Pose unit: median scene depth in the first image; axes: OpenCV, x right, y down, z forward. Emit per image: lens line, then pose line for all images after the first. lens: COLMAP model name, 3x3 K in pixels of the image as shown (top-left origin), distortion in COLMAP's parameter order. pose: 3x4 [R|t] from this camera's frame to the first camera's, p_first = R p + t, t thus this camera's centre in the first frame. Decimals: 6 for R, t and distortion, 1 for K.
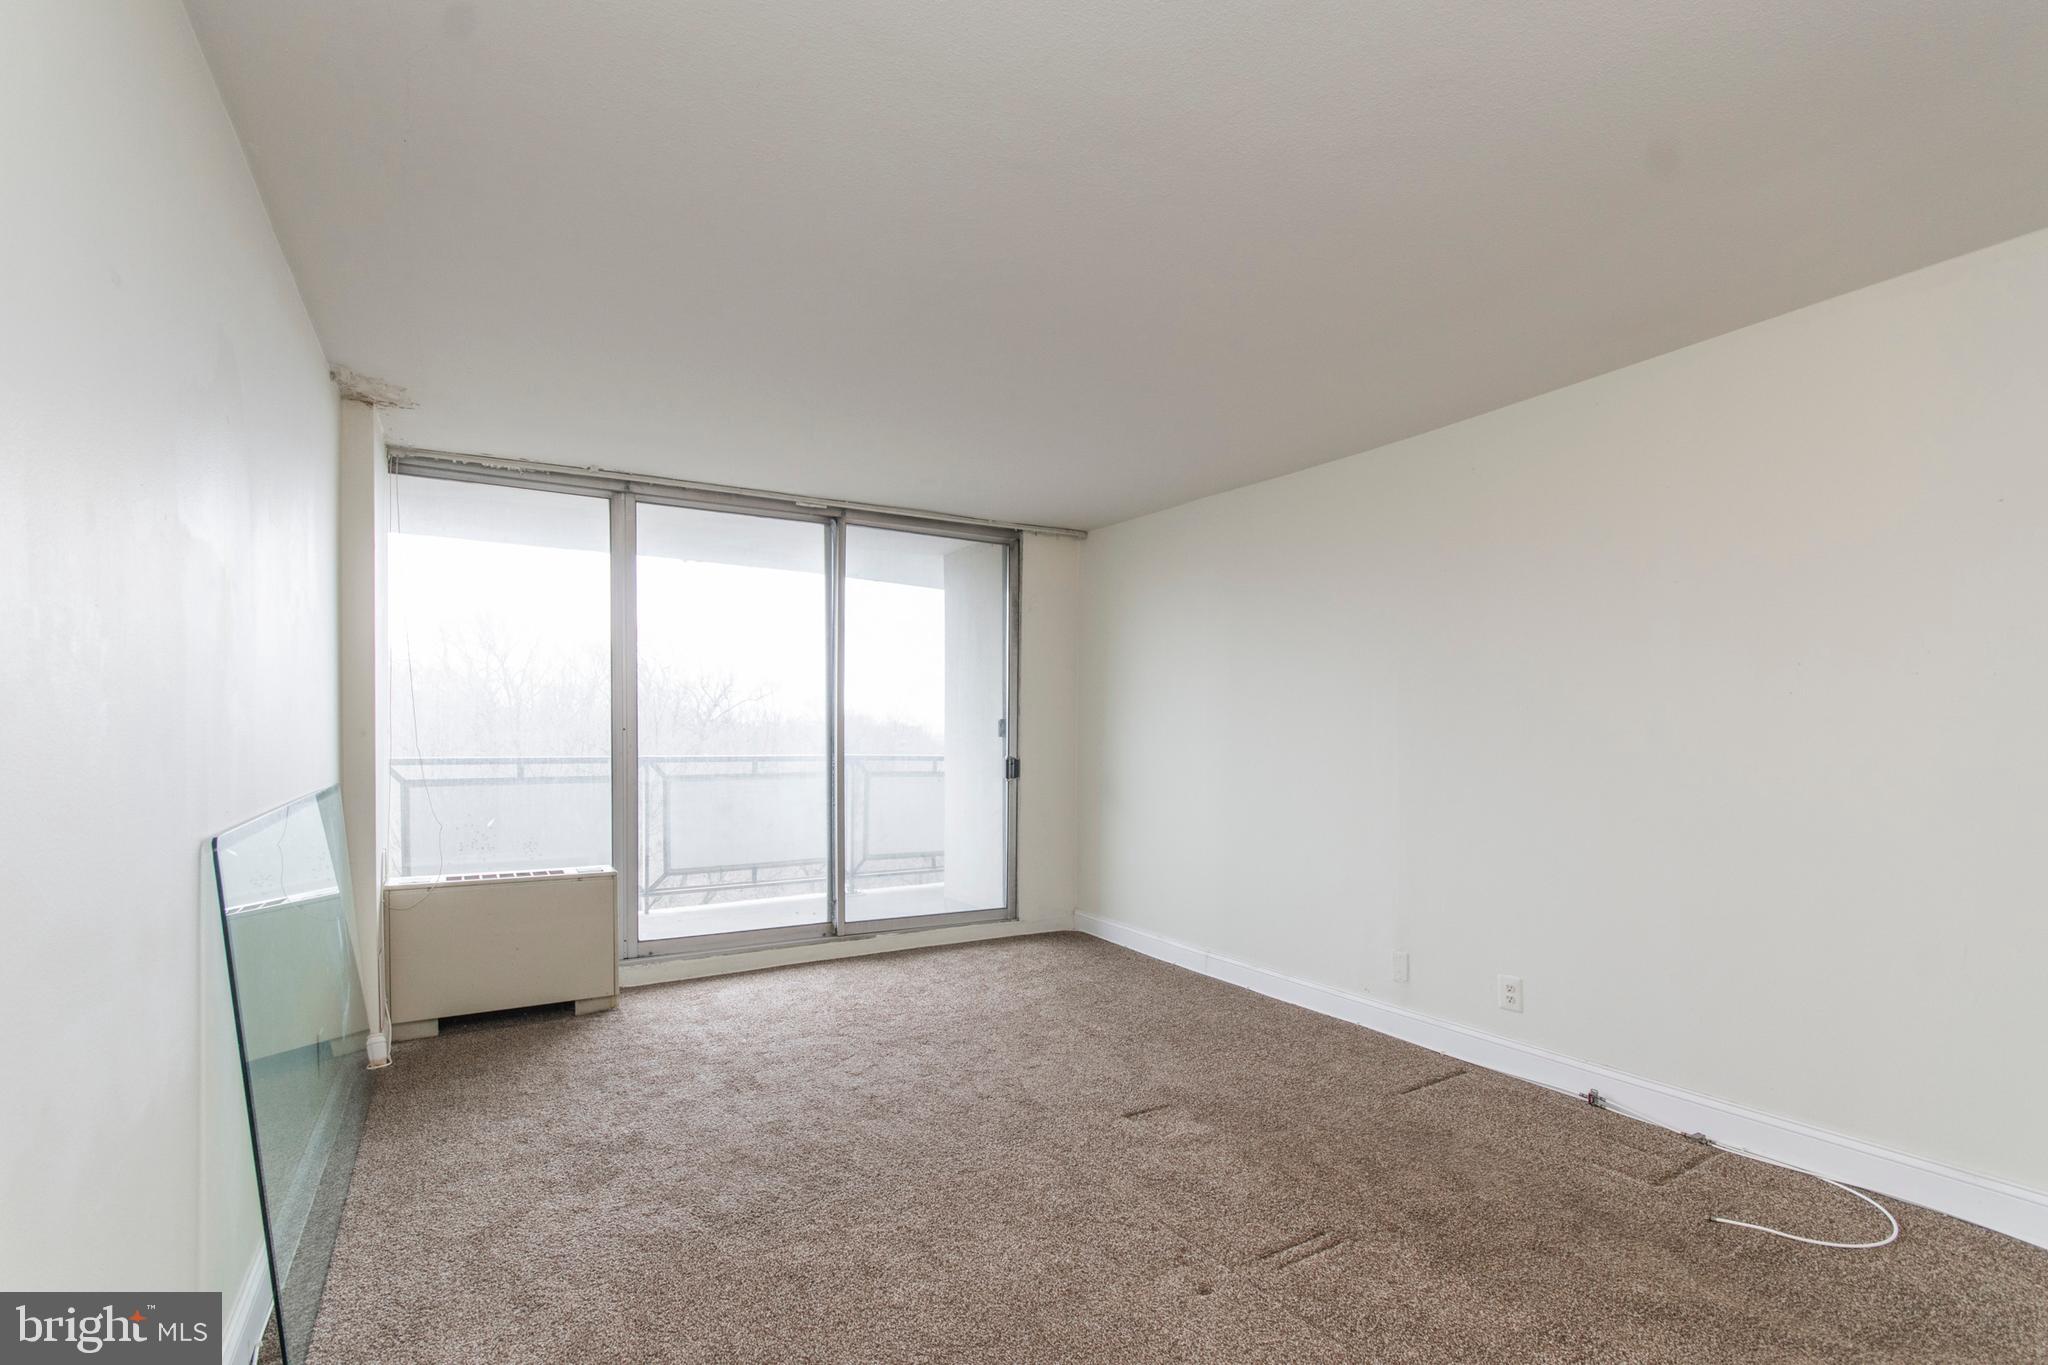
lens RADIAL K [[922.5, 0, 1025.5], [0, 922.5, 788.3], [0, 0, 1]] dist [0.000733, -0.000036]
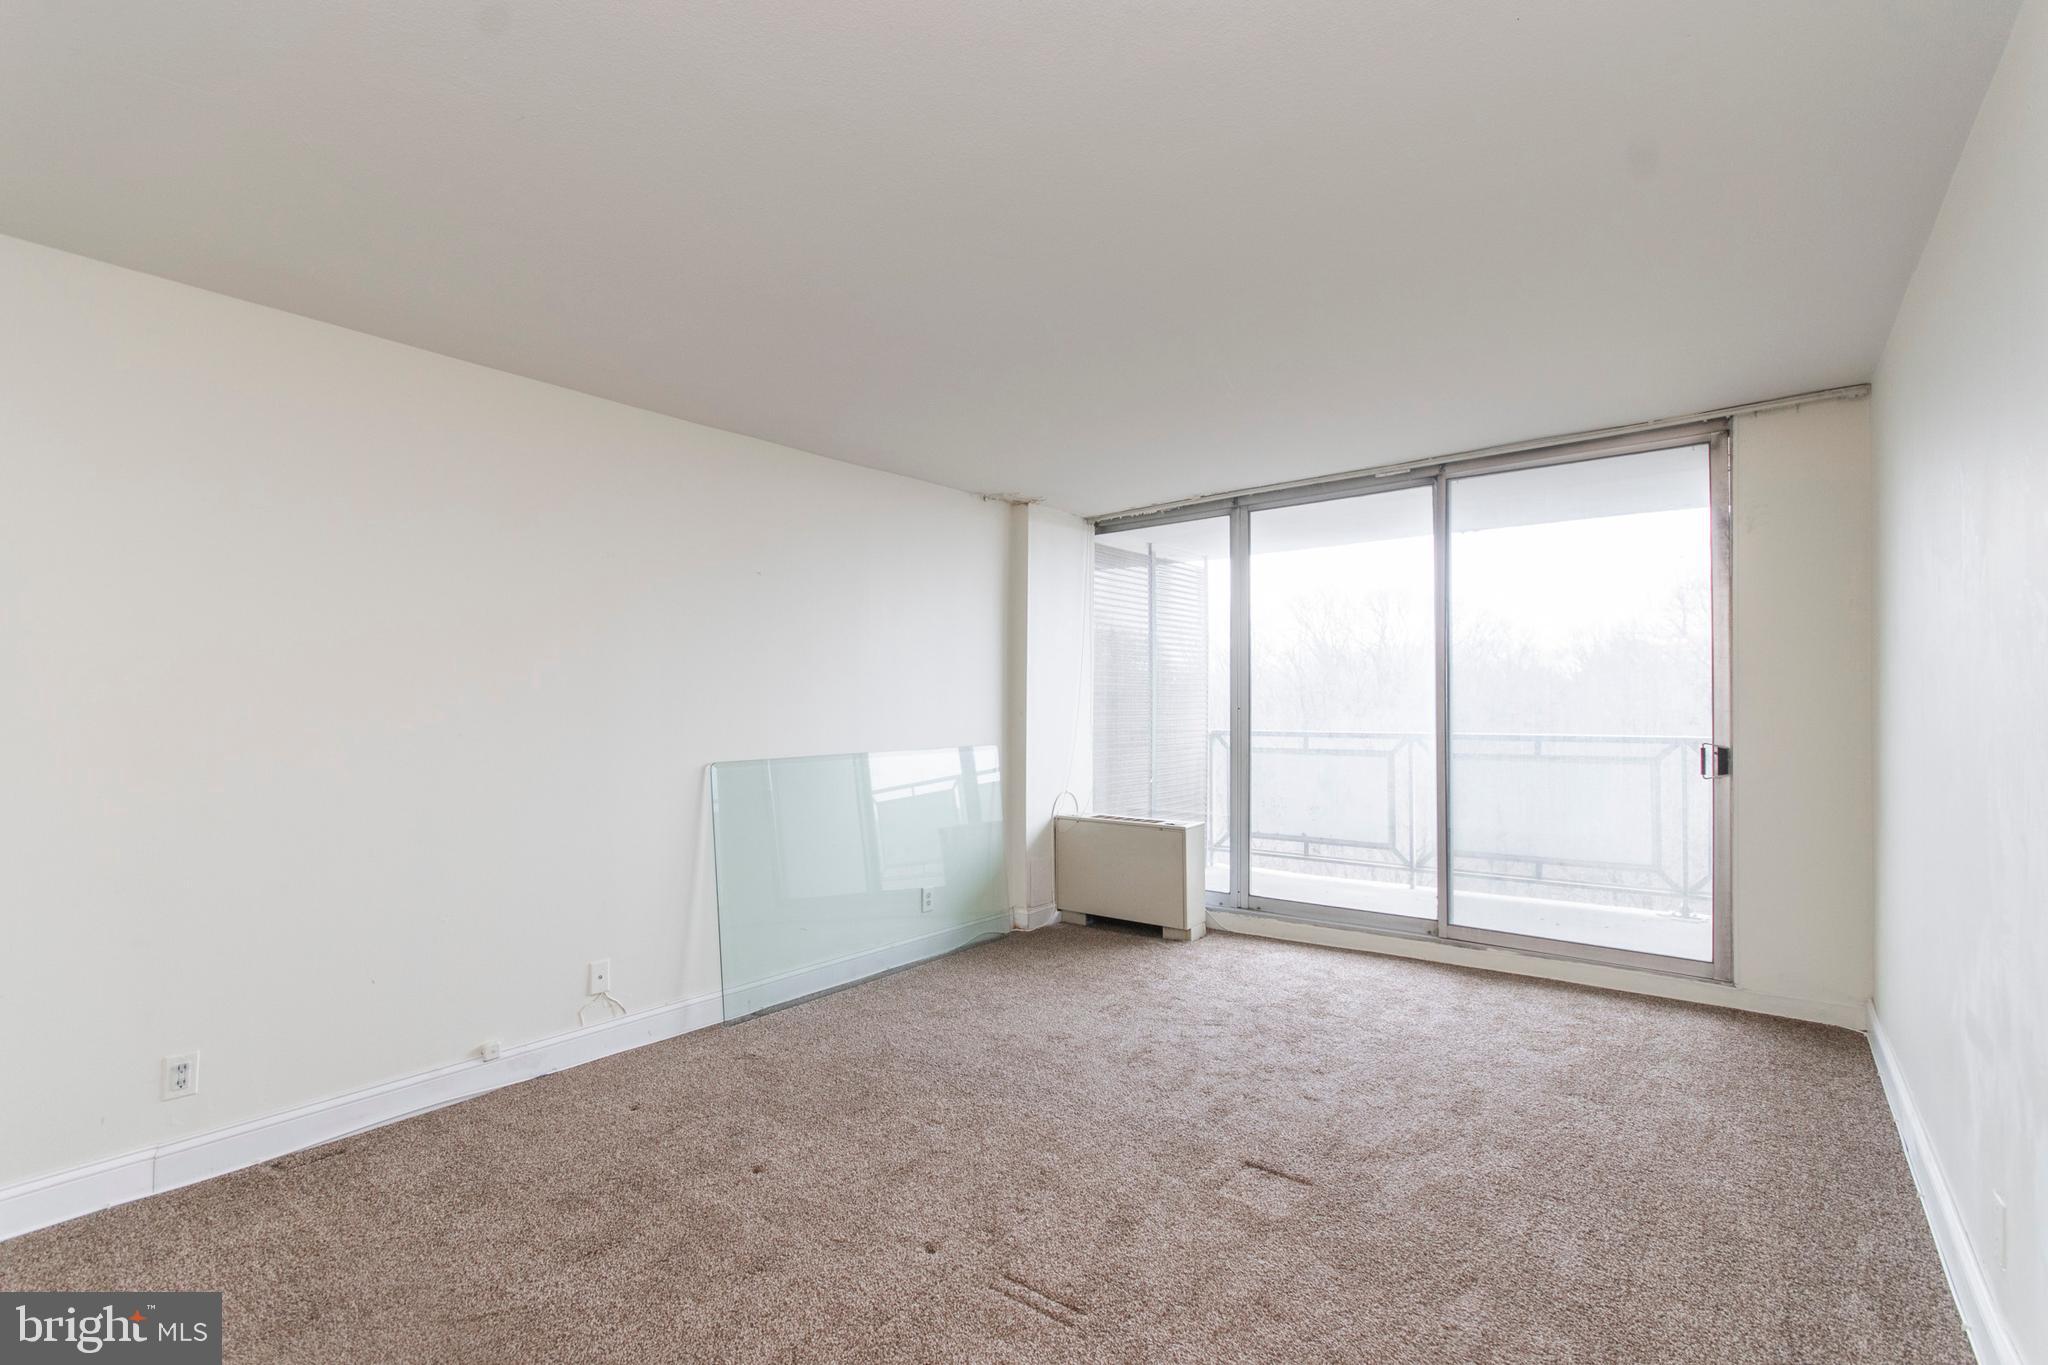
lens RADIAL K [[925.8, 0, 1000.6], [0, 925.8, 690.8], [0, 0, 1]] dist [0.002921, 0.000116]
pose [[0.348286, -0.023351, -0.937097, 0.490569], [-0.052606, 0.997627, -0.044411, -0.014875], [0.935911, 0.064764, 0.346231, 0.278565]]
